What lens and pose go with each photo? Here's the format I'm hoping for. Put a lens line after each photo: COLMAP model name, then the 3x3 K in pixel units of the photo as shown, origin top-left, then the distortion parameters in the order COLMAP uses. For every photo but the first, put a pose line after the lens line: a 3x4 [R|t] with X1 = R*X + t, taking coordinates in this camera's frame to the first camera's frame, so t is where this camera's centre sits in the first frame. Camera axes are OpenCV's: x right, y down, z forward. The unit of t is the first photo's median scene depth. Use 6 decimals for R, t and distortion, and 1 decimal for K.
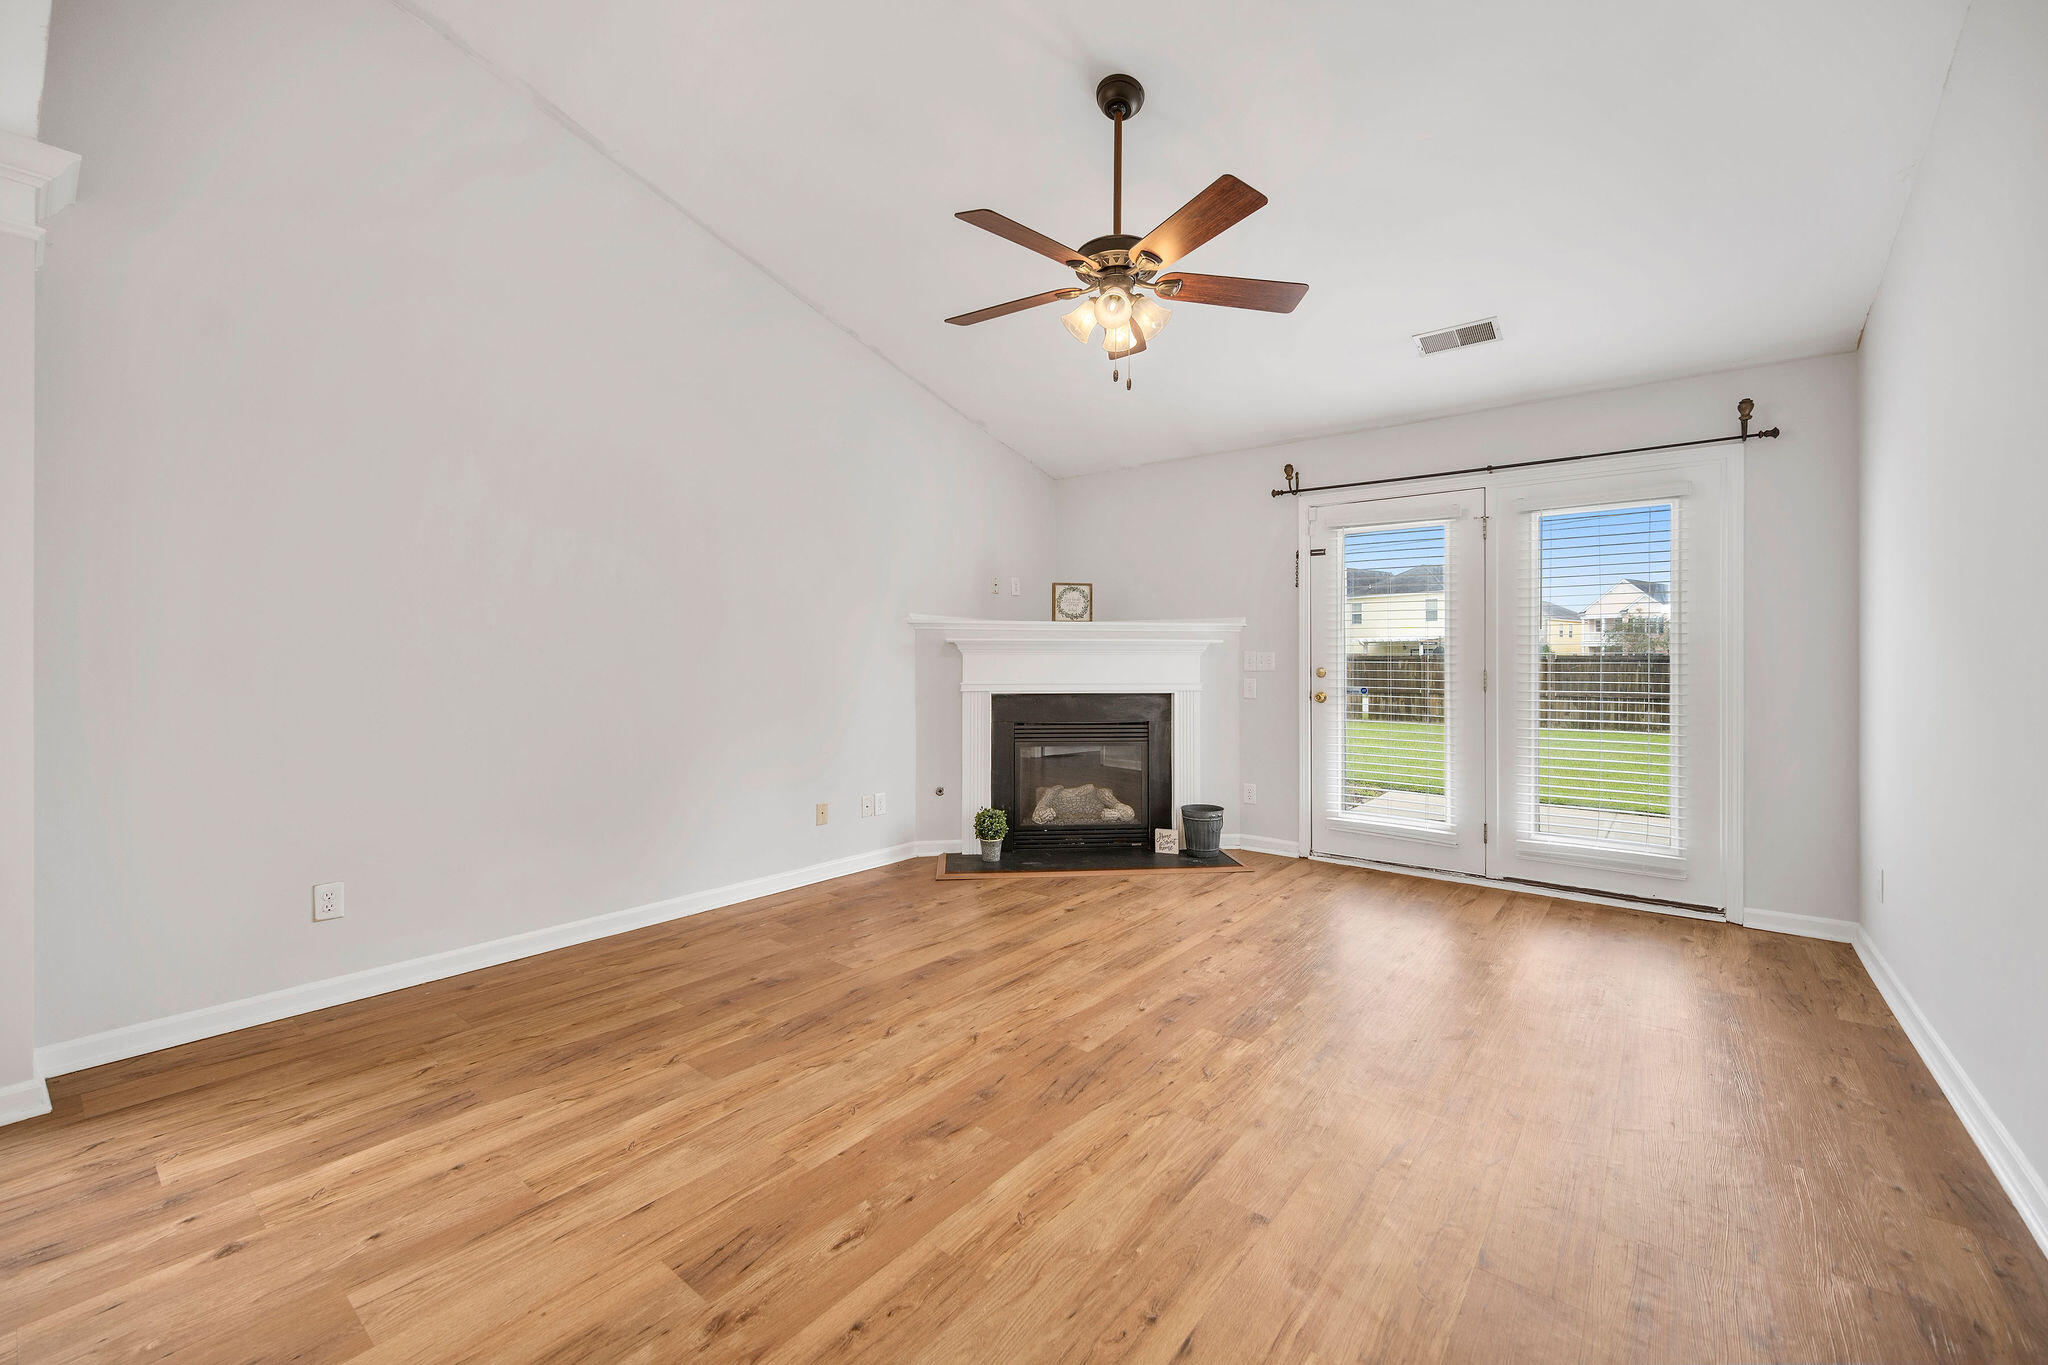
lens RADIAL K [[824.8, 0, 1023.6], [0, 824.8, 664.2], [0, 0, 1]] dist [-0.000252, 0.000036]
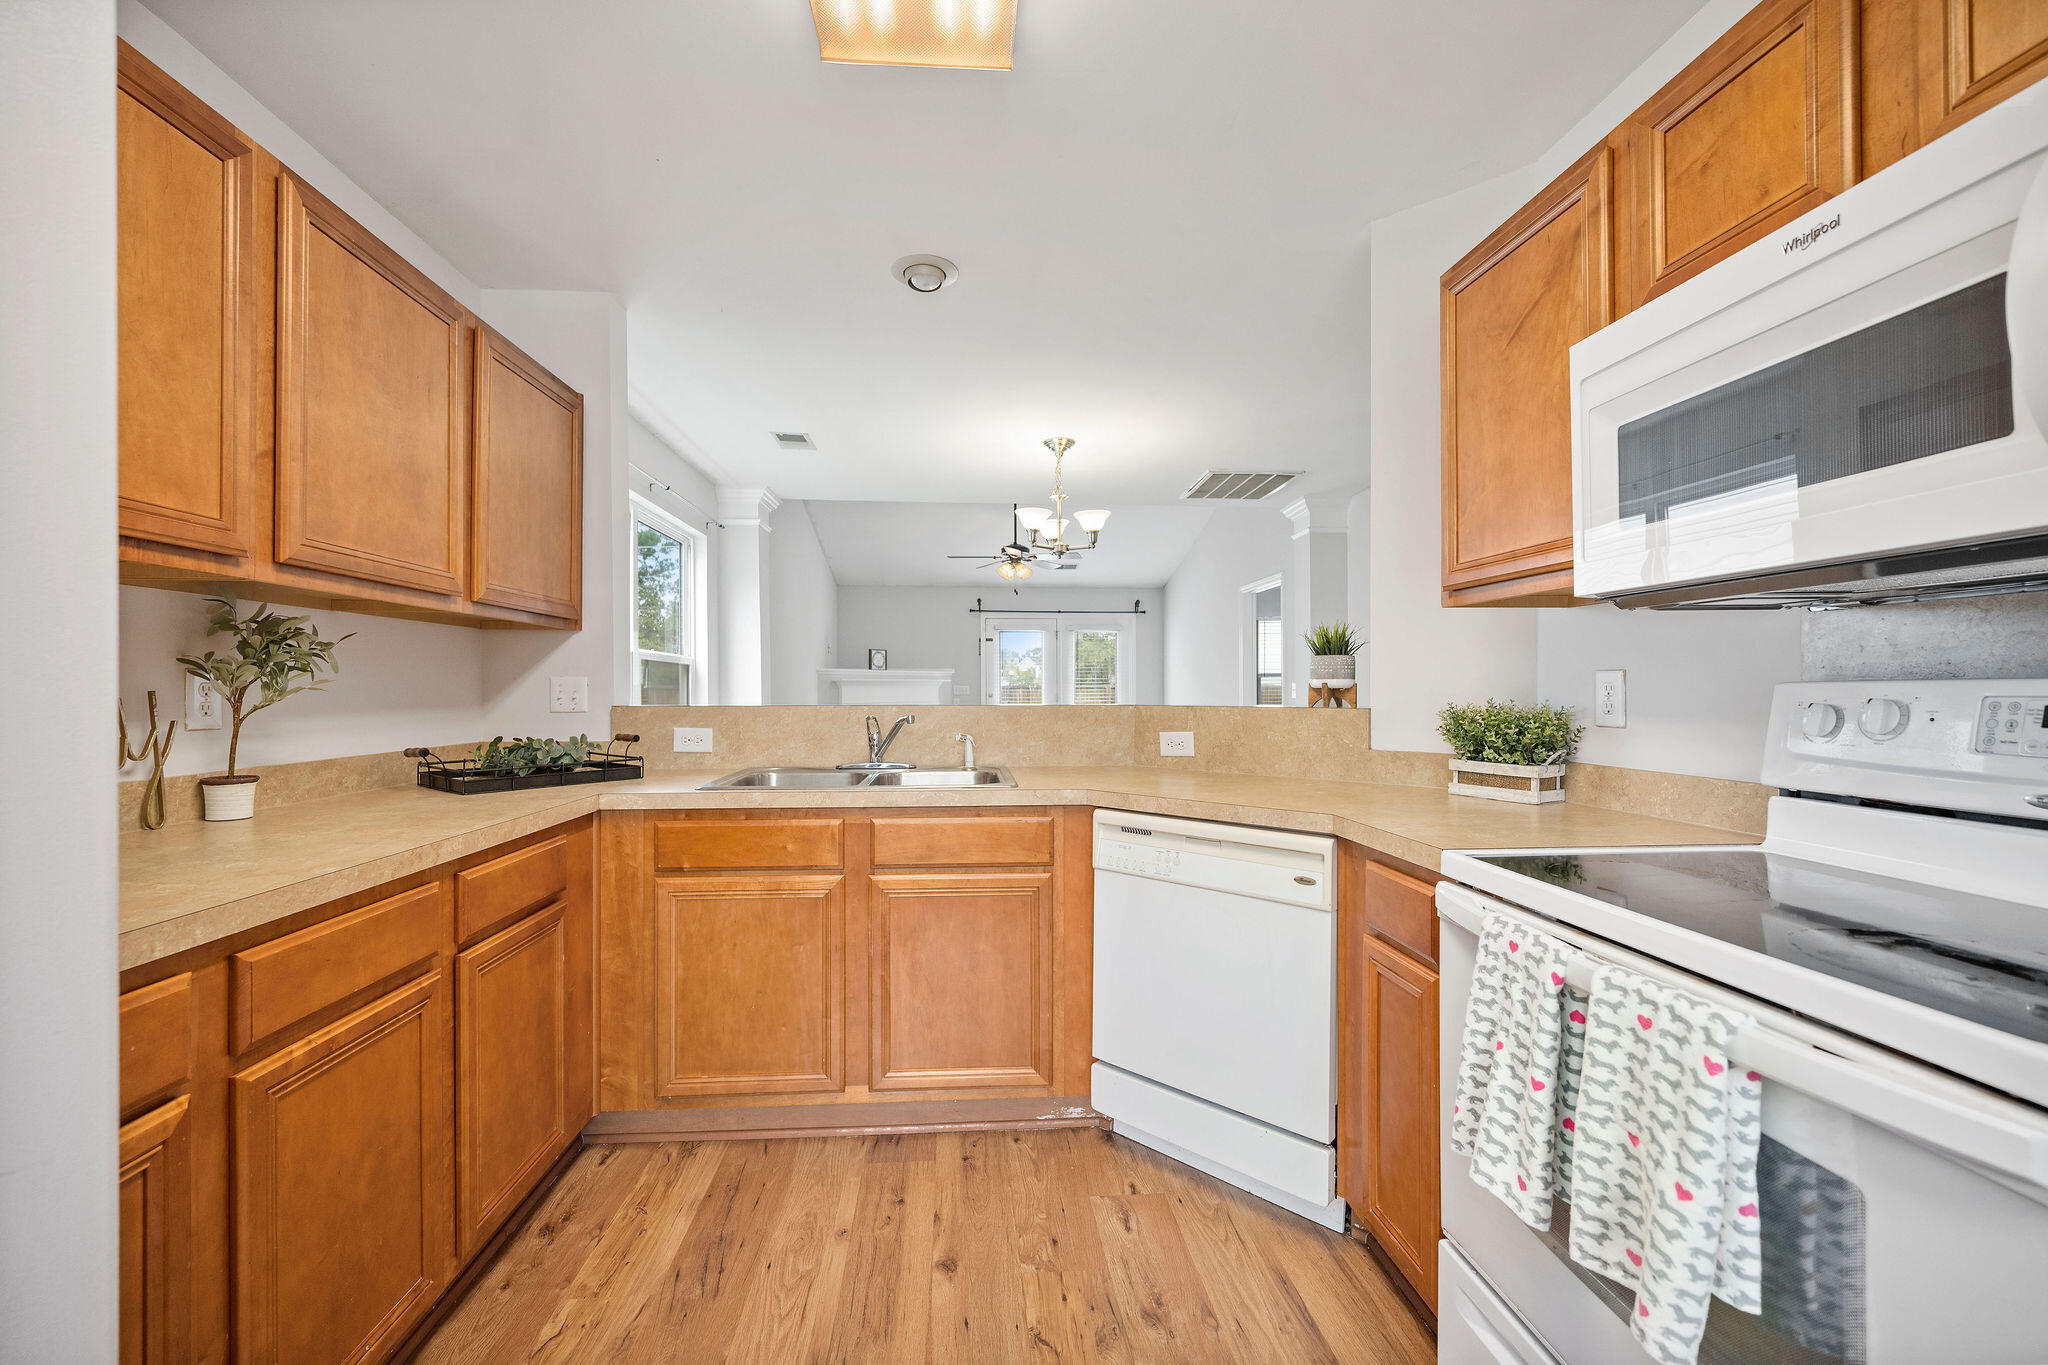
lens RADIAL K [[818.0, 0, 1024.0], [0, 818.0, 682.5], [0, 0, 1]] dist [-0.002663, -0.000357]
pose [[0.732581, -0.000215, 0.680680, -1.023288], [0.009974, 0.999896, -0.010419, 0.000101], [-0.680607, 0.014422, 0.732507, -0.625541]]
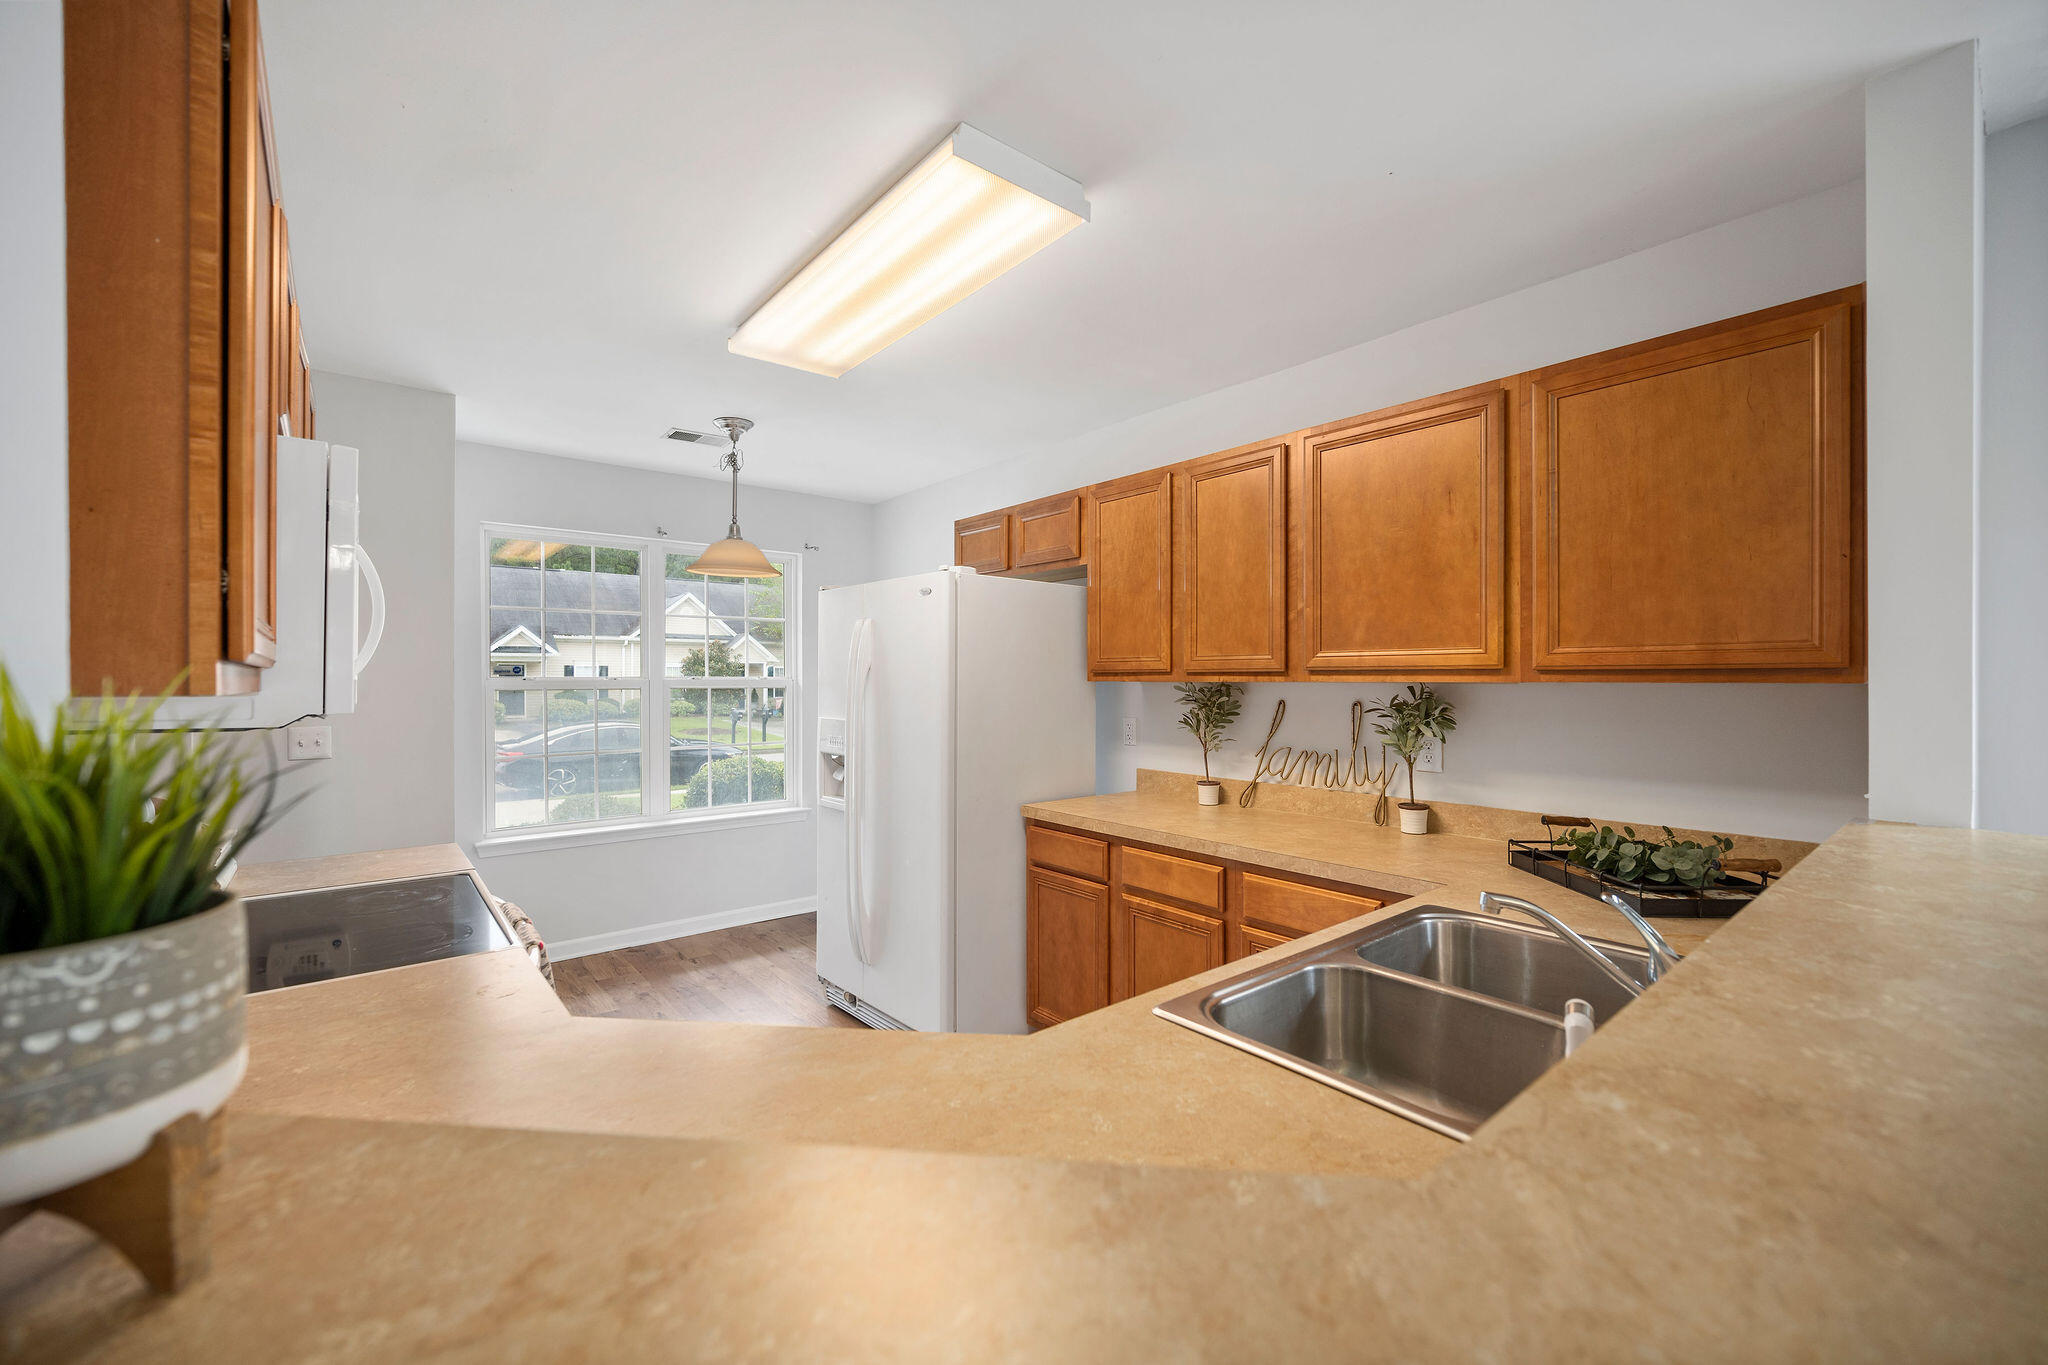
lens RADIAL K [[818.0, 0, 1024.0], [0, 818.0, 682.5], [0, 0, 1]] dist [-0.002663, -0.000357]
pose [[-0.206899, -0.001543, -0.978361, -0.497631], [-0.009038, 0.999959, 0.000335, -0.040547], [0.978321, 0.008912, -0.206904, -0.290692]]
